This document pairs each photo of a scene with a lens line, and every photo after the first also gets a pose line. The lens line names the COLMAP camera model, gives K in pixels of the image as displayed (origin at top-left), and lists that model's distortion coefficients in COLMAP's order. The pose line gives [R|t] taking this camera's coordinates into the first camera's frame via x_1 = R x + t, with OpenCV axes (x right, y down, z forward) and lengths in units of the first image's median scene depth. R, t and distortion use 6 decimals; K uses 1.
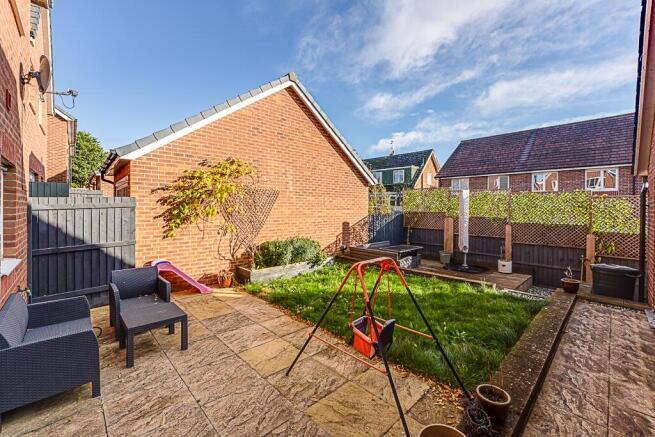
lens RADIAL K [[267.7, 0, 328.9], [0, 267.7, 213.3], [0, 0, 1]] dist [-0.016009, 0.000987]
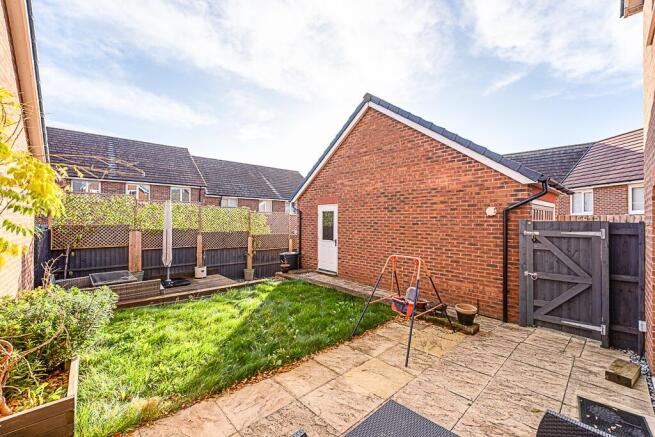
lens RADIAL K [[267.7, 0, 328.7], [0, 267.7, 217.0], [0, 0, 1]] dist [-0.016009, 0.000987]
pose [[0.026597, 0.001630, 0.999645, -0.448433], [0.015083, 0.999884, -0.002032, -0.020835], [-0.999532, 0.015132, 0.026570, 0.430547]]
